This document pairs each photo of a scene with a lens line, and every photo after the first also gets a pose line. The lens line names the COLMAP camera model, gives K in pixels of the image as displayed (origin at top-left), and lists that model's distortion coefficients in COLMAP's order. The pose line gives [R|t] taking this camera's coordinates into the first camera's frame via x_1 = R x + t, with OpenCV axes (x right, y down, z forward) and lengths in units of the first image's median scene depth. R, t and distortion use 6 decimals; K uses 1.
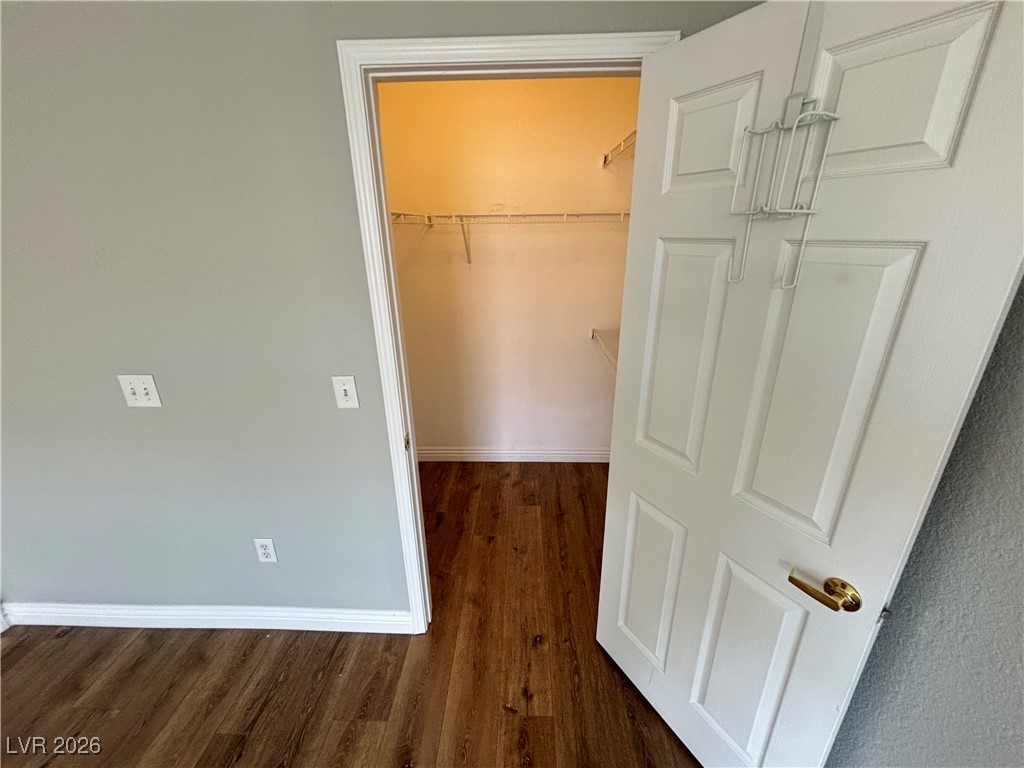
lens RADIAL K [[417.9, 0, 513.3], [0, 417.9, 384.7], [0, 0, 1]] dist [-0.000302, 0.001337]
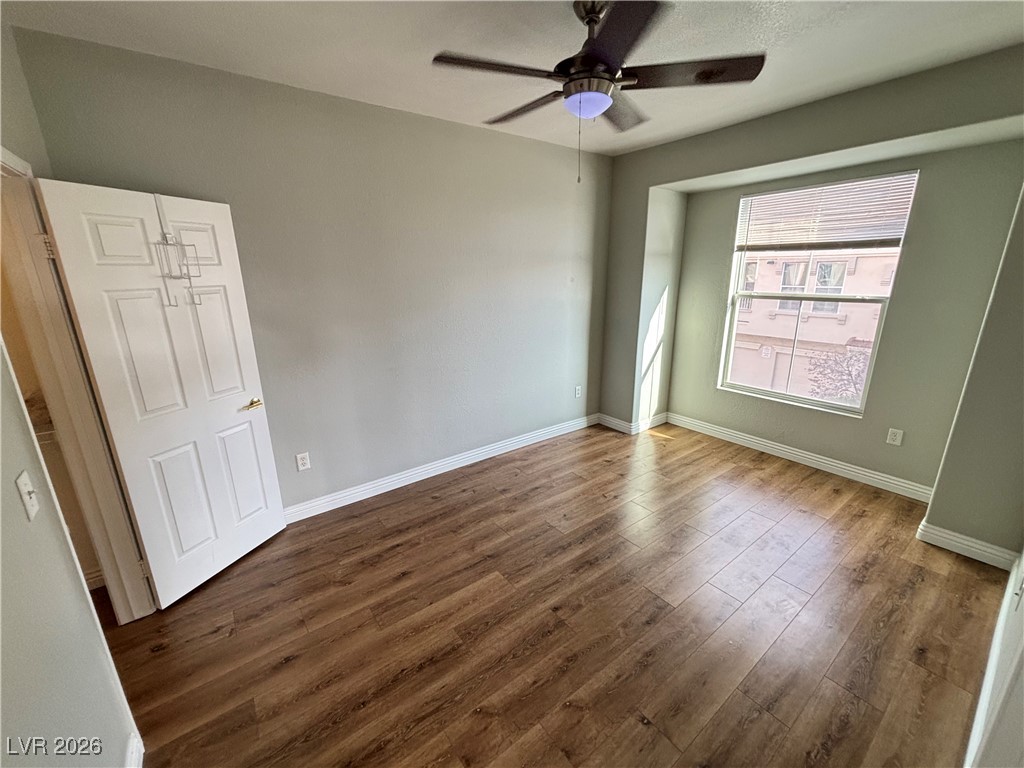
lens RADIAL K [[417.9, 0, 510.6], [0, 417.9, 383.5], [0, 0, 1]] dist [-0.000302, 0.001337]
pose [[-0.622958, -0.193874, 0.757849, -0.836058], [0.290821, 0.841962, 0.454449, -0.139015], [-0.726186, 0.503501, -0.468125, 0.338098]]
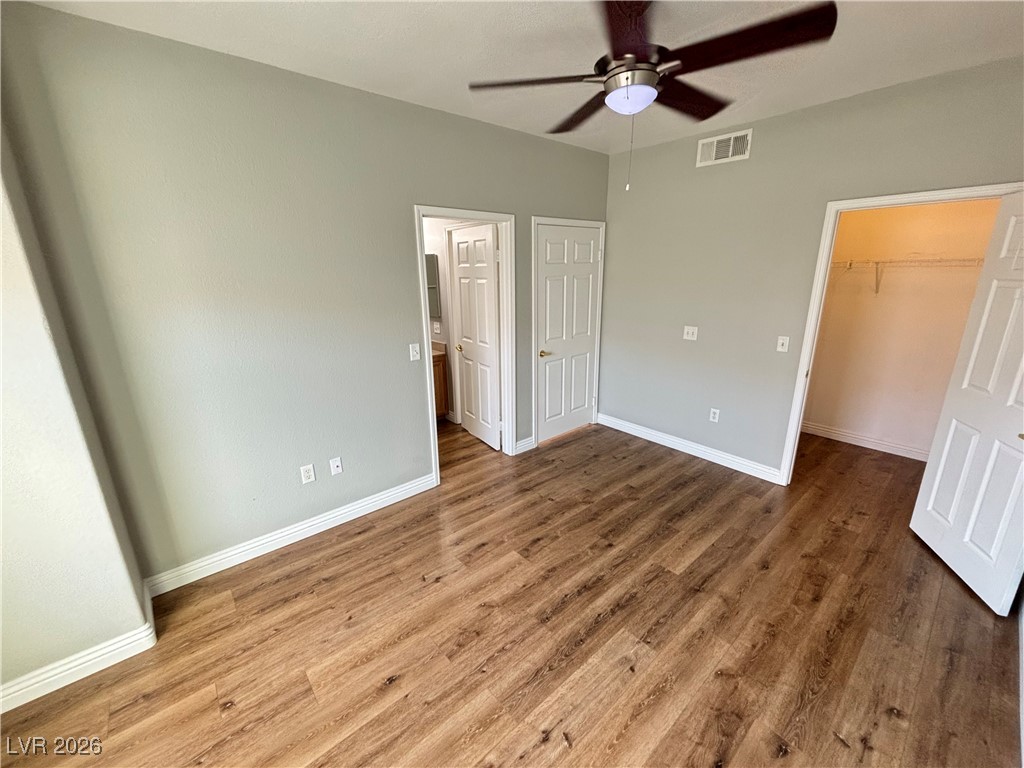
lens RADIAL K [[417.9, 0, 509.9], [0, 417.9, 383.0], [0, 0, 1]] dist [-0.000302, 0.001337]
pose [[0.672946, 0.203092, -0.711264, 0.134311], [-0.256412, 0.965996, 0.033229, 0.285623], [0.693827, 0.160016, 0.702139, -0.845963]]
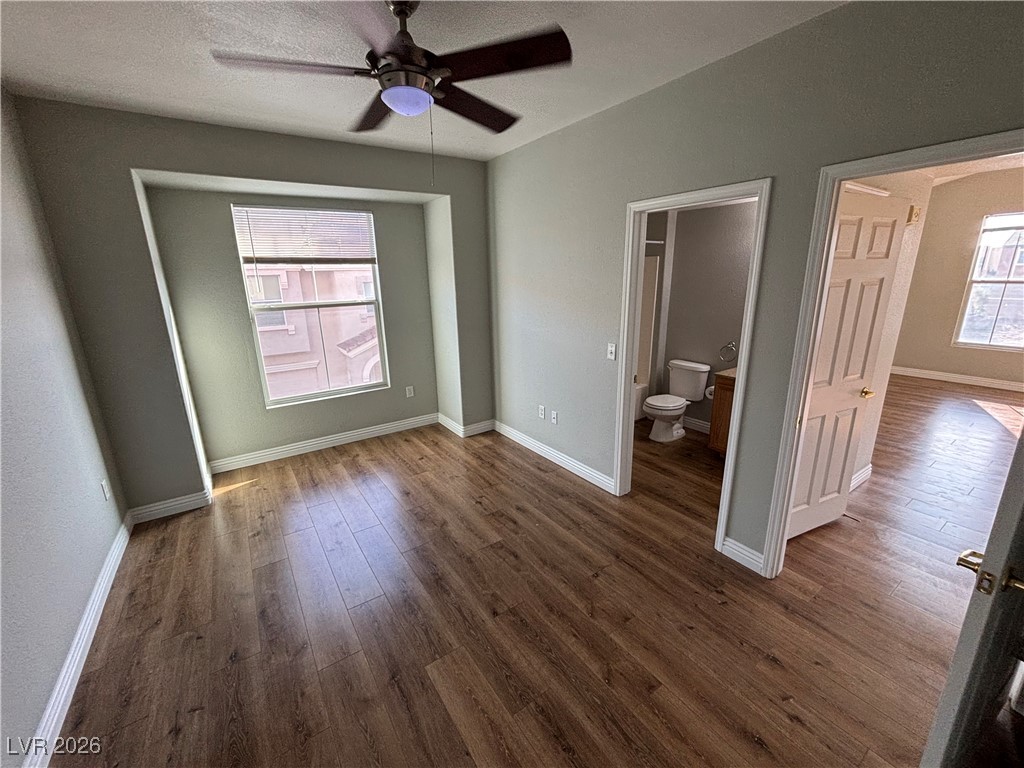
lens RADIAL K [[417.9, 0, 513.7], [0, 417.9, 382.9], [0, 0, 1]] dist [-0.000302, 0.001337]
pose [[-0.807998, 0.173606, -0.563028, 0.009273], [-0.182503, 0.834858, 0.519332, -0.179061], [0.560207, 0.522373, -0.642879, 0.425599]]
